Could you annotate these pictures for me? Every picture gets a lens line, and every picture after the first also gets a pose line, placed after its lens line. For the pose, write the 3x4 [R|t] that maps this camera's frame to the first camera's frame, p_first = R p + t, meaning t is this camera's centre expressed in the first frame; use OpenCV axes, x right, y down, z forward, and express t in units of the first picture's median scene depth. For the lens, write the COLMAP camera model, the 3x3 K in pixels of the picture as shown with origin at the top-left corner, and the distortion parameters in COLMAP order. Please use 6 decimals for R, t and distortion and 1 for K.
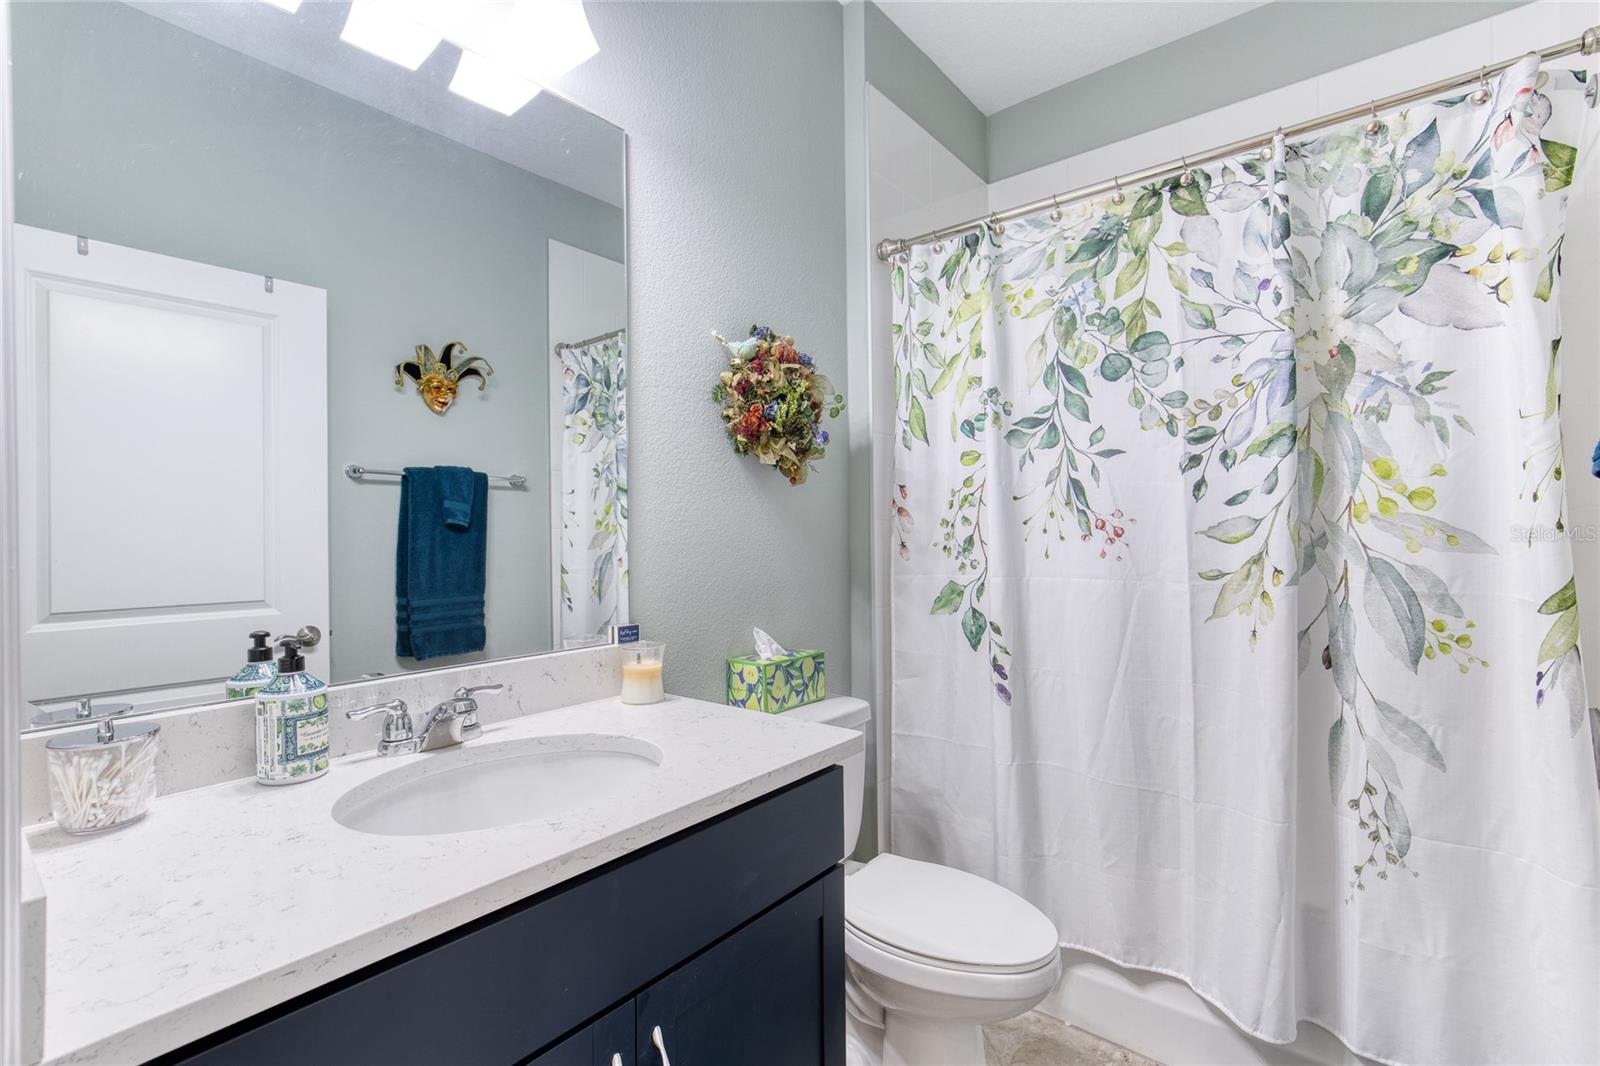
lens RADIAL K [[732.1, 0, 800.9], [0, 732.1, 532.4], [0, 0, 1]] dist [-0.014716, 0.006058]
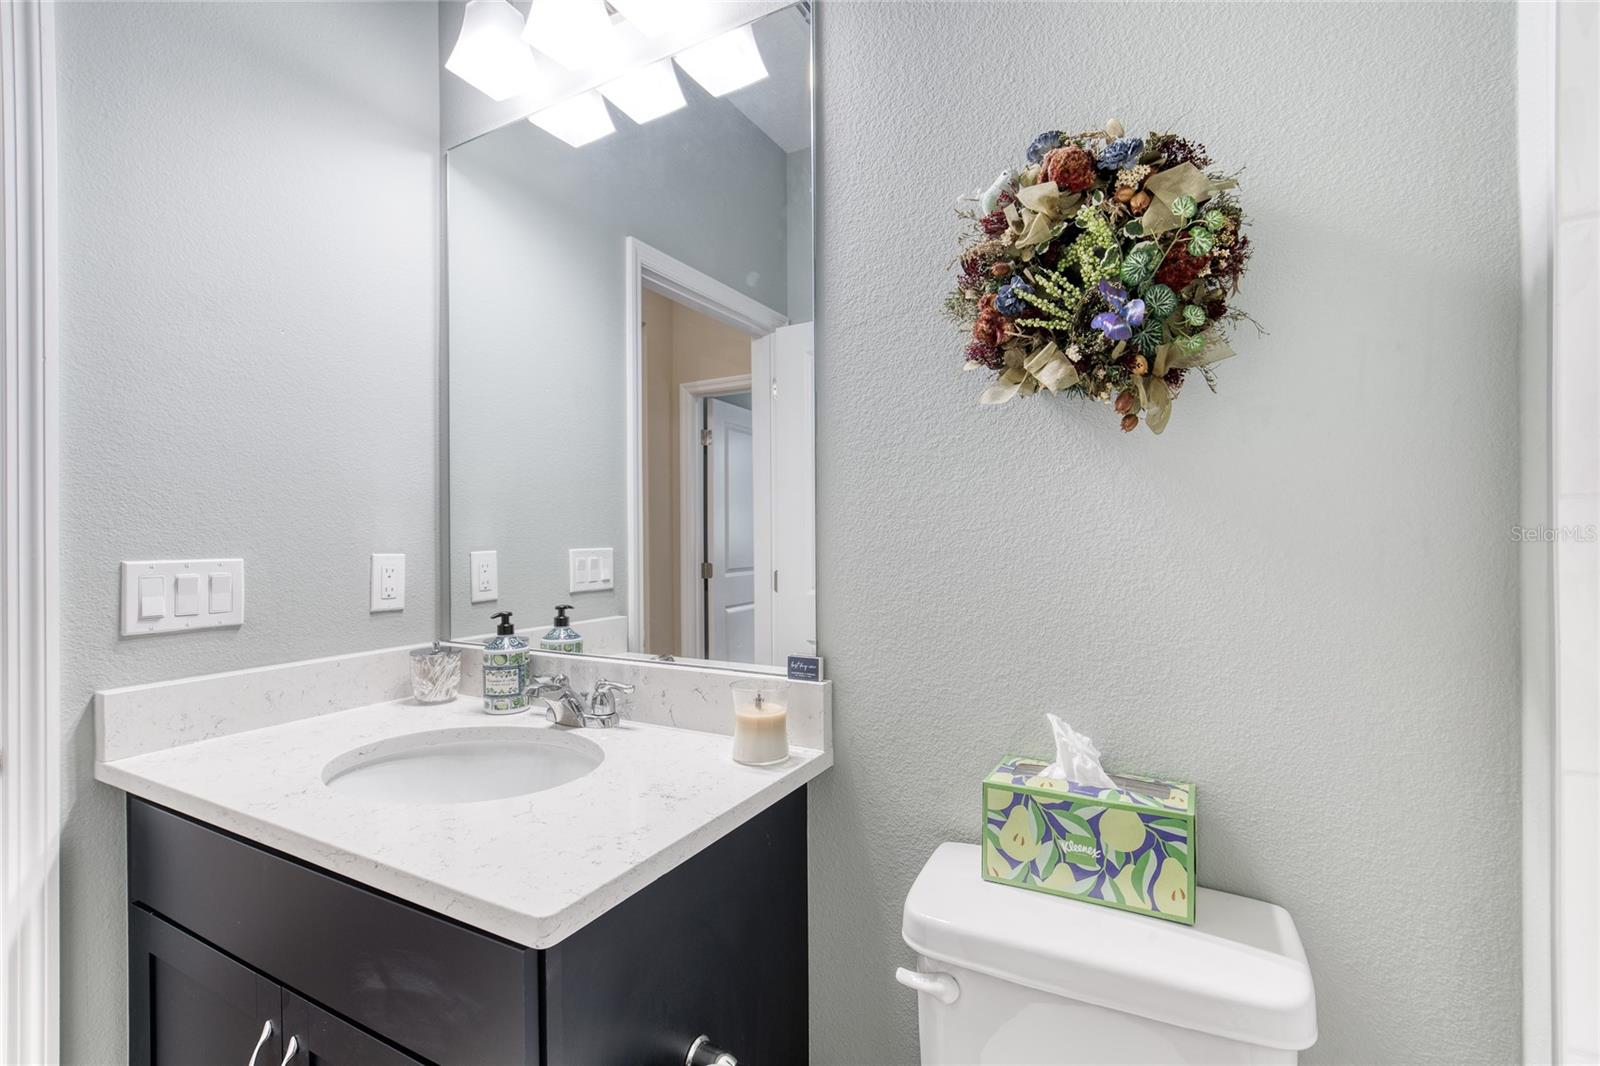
lens RADIAL K [[732.1, 0, 798.6], [0, 732.1, 531.0], [0, 0, 1]] dist [-0.014716, 0.006058]
pose [[0.164173, 0.009214, -0.986388, 0.438180], [0.009751, 0.999892, 0.010963, -0.009483], [0.986383, -0.011418, 0.164066, 0.756551]]
